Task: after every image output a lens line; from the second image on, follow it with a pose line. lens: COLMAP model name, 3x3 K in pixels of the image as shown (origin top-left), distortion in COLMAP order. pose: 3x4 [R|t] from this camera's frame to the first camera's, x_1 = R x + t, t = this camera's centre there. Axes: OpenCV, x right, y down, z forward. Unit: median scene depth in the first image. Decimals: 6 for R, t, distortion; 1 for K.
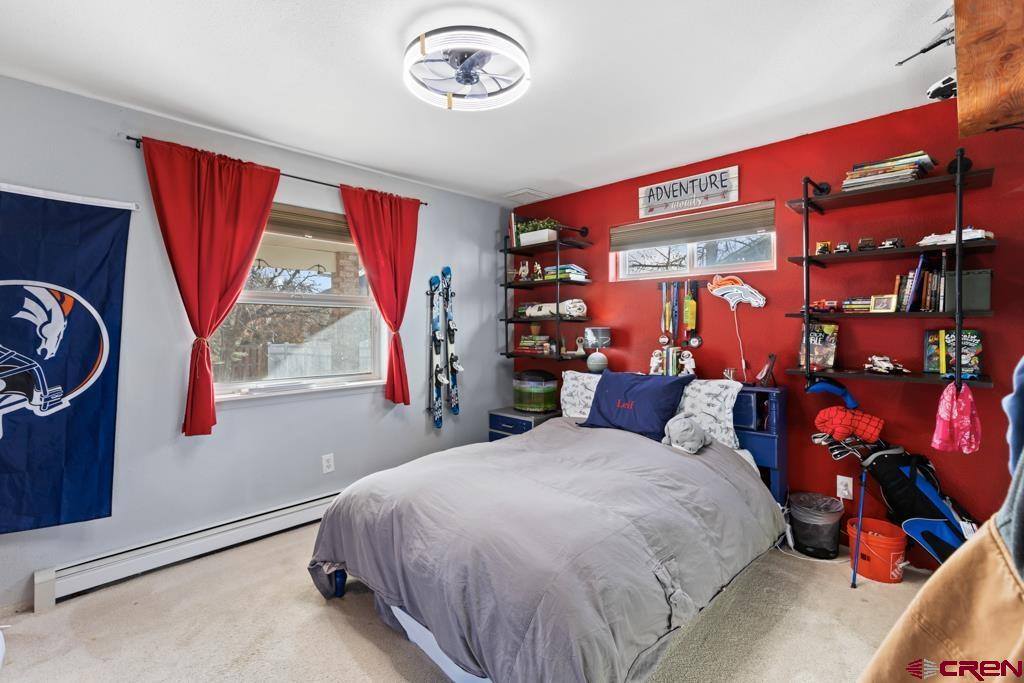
lens RADIAL K [[468.3, 0, 513.3], [0, 468.3, 335.6], [0, 0, 1]] dist [0.003725, 0.000432]
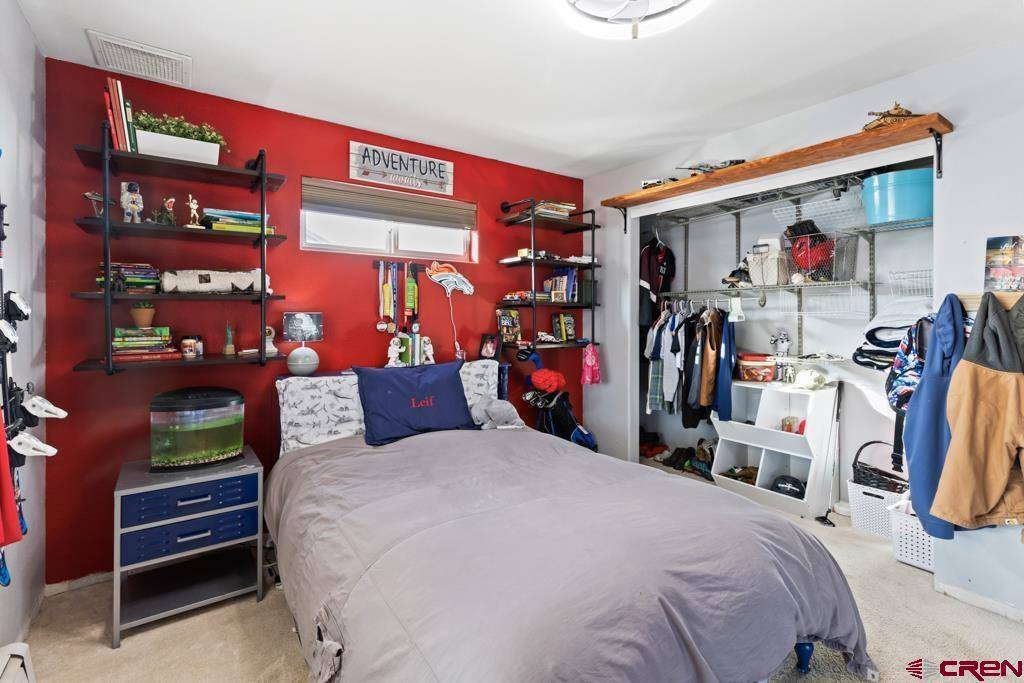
lens RADIAL K [[468.3, 0, 526.5], [0, 468.3, 314.9], [0, 0, 1]] dist [0.003725, 0.000432]
pose [[0.168499, -0.000673, 0.985702, -0.510450], [0.019024, 0.999816, -0.002570, -0.005309], [-0.985518, 0.019185, 0.168481, 0.601268]]
